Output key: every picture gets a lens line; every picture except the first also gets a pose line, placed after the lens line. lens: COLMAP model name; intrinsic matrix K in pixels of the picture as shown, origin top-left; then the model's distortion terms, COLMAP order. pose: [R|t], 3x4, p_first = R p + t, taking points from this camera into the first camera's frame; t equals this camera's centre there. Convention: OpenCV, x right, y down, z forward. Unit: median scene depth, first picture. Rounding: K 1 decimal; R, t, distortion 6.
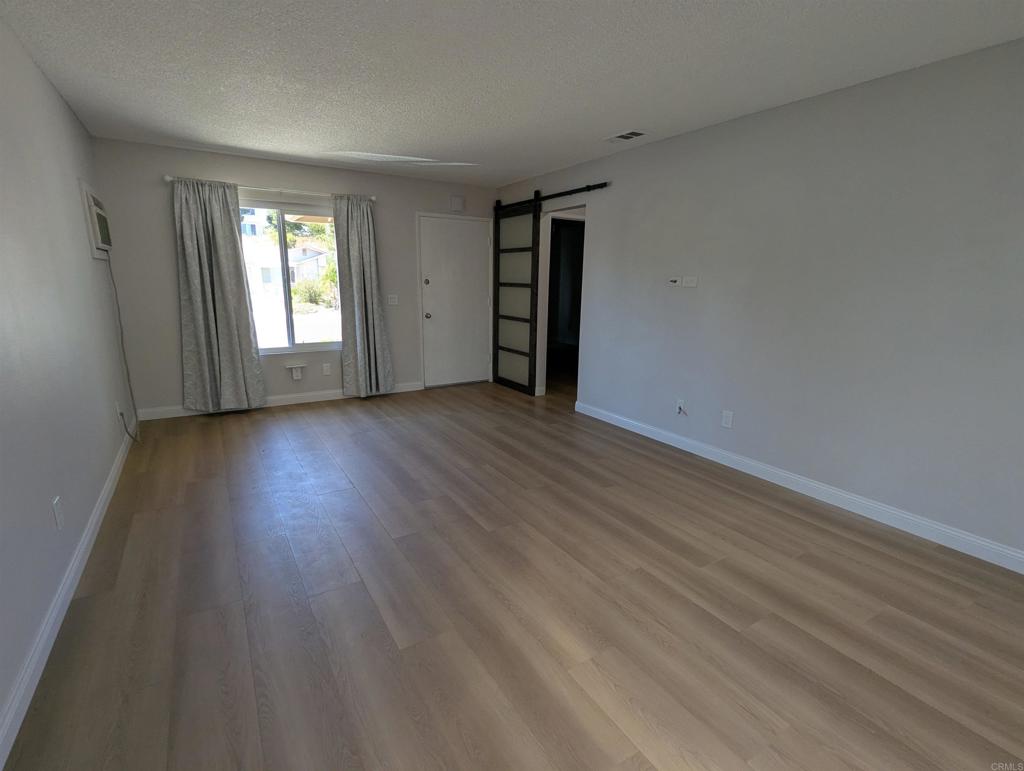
lens RADIAL K [[488.2, 0, 511.6], [0, 488.2, 394.1], [0, 0, 1]] dist [0.002630, 0.000155]
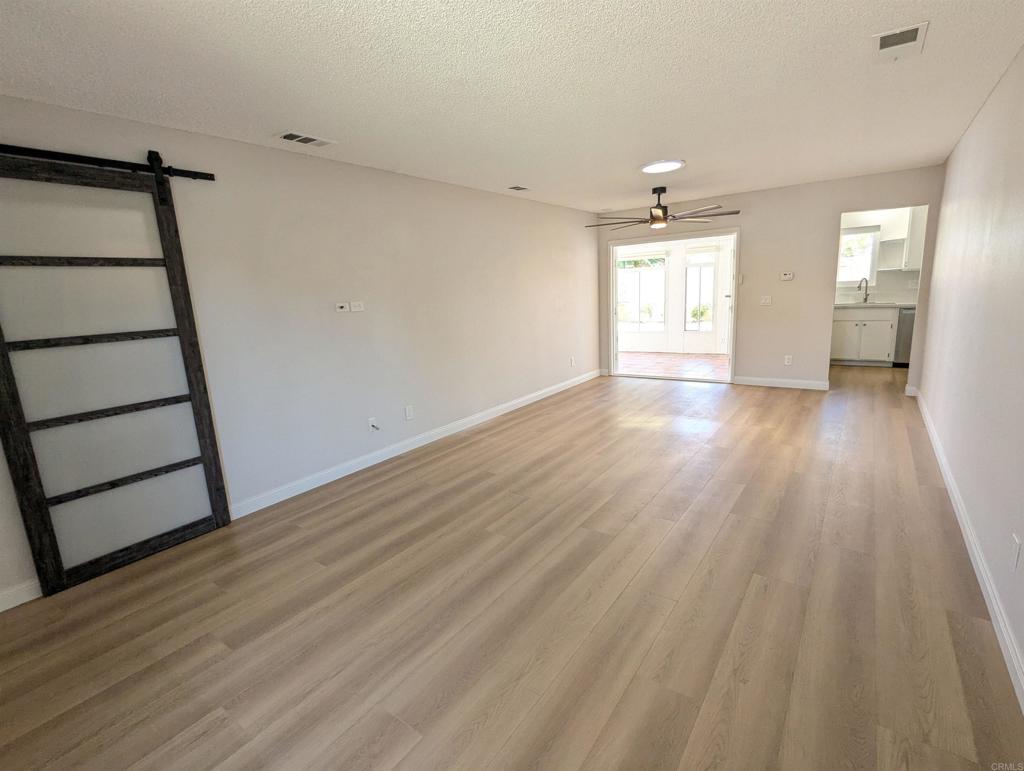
lens RADIAL K [[474.6, 0, 510.7], [0, 474.6, 388.3], [0, 0, 1]] dist [0.001308, 0.000023]
pose [[-0.380037, -0.177111, 0.907857, -0.732361], [0.261092, 0.921044, 0.288979, -0.284433], [-0.887357, 0.346857, -0.303789, 1.108867]]
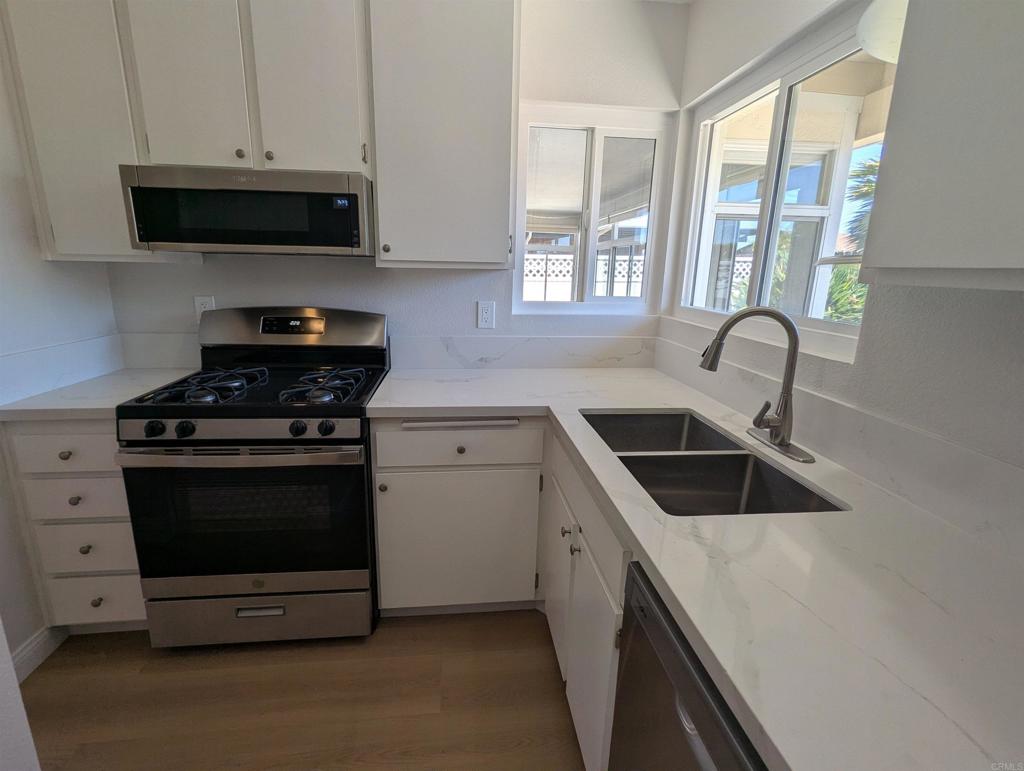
lens RADIAL K [[488.2, 0, 511.6], [0, 488.2, 394.1], [0, 0, 1]] dist [0.002630, 0.000155]
pose [[0.421860, -0.232166, 0.876432, 0.256190], [0.196399, 0.967107, 0.161651, 0.253085], [-0.885134, 0.103936, 0.453581, -1.100340]]
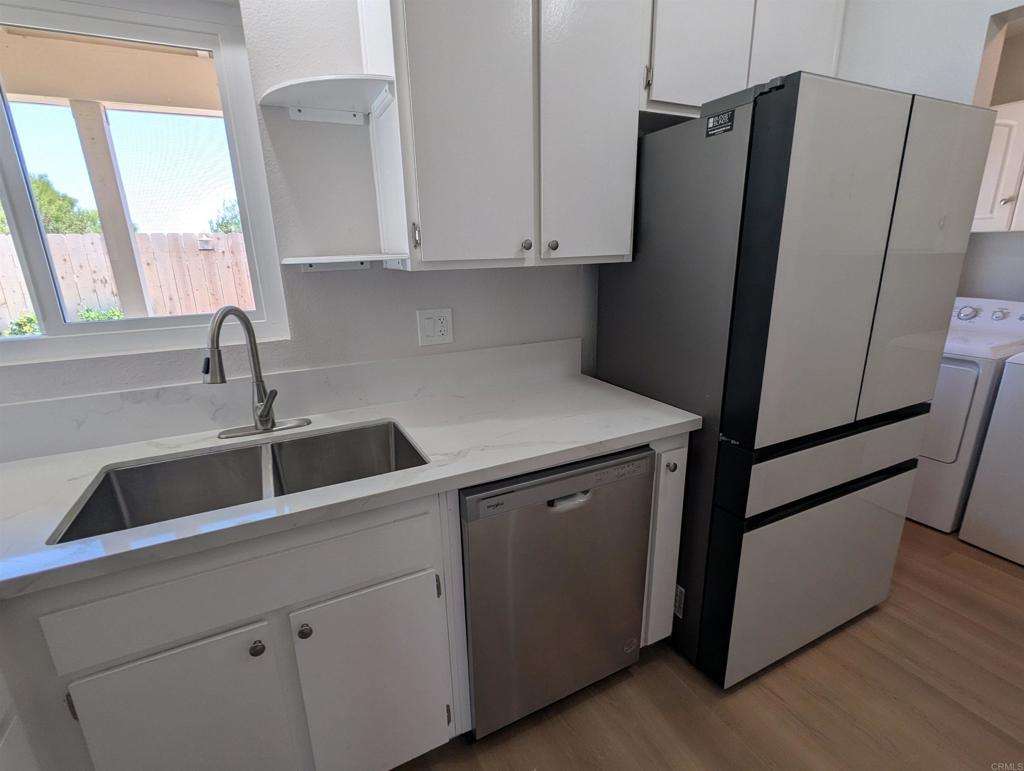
lens RADIAL K [[488.2, 0, 511.6], [0, 488.2, 394.1], [0, 0, 1]] dist [0.002630, 0.000155]
pose [[-0.996298, -0.013852, 0.084848, 0.433947], [0.030310, 0.866967, 0.497443, 0.167195], [-0.080451, 0.498174, -0.863337, -0.773362]]
